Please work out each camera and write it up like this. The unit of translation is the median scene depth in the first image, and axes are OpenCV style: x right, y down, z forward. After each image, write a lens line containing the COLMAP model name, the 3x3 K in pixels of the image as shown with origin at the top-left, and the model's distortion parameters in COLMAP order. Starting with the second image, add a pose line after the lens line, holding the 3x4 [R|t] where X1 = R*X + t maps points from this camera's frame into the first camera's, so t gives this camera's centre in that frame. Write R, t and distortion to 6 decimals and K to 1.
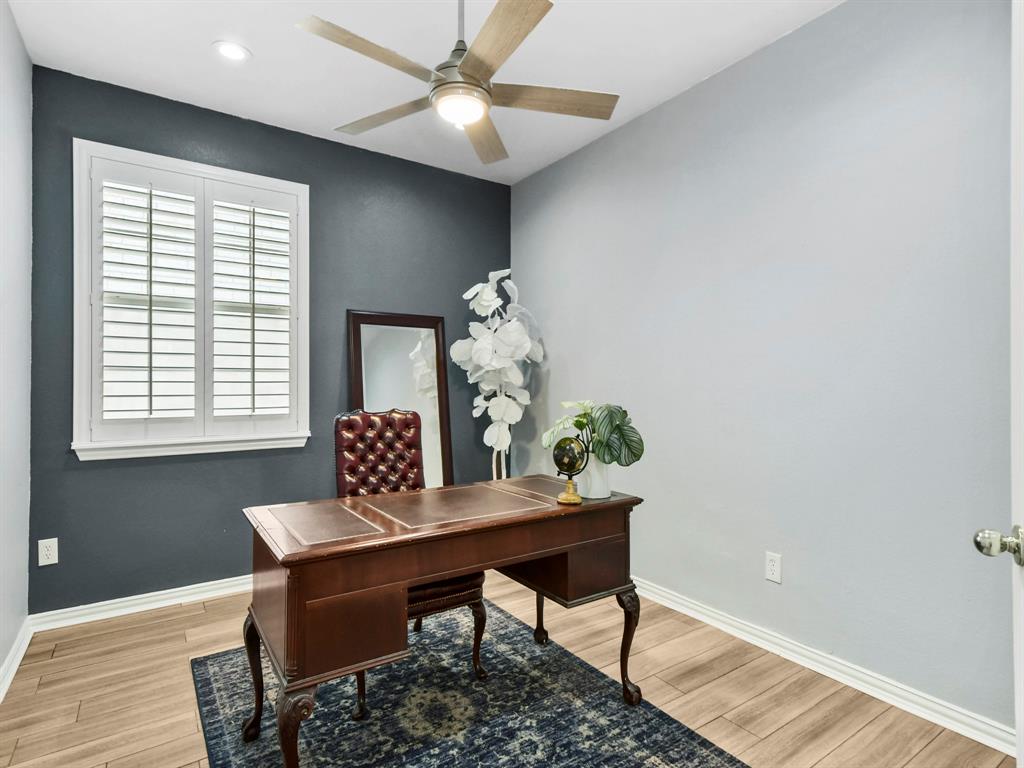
lens RADIAL K [[521.5, 0, 514.8], [0, 521.5, 385.5], [0, 0, 1]] dist [0.023912, -0.008843]
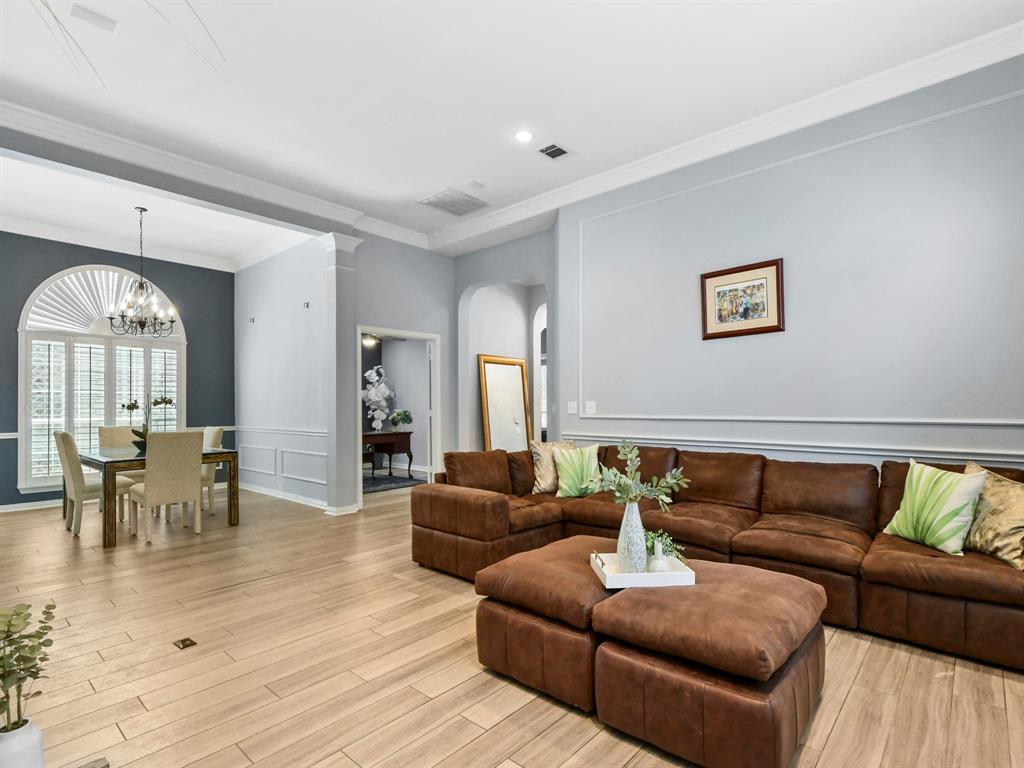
lens RADIAL K [[521.5, 0, 523.5], [0, 521.5, 404.0], [0, 0, 1]] dist [0.023912, -0.008843]
pose [[0.967152, -0.003913, 0.254167, 0.014394], [0.005269, 0.999975, -0.004654, 0.004129], [-0.254143, 0.005841, 0.967149, -1.957817]]
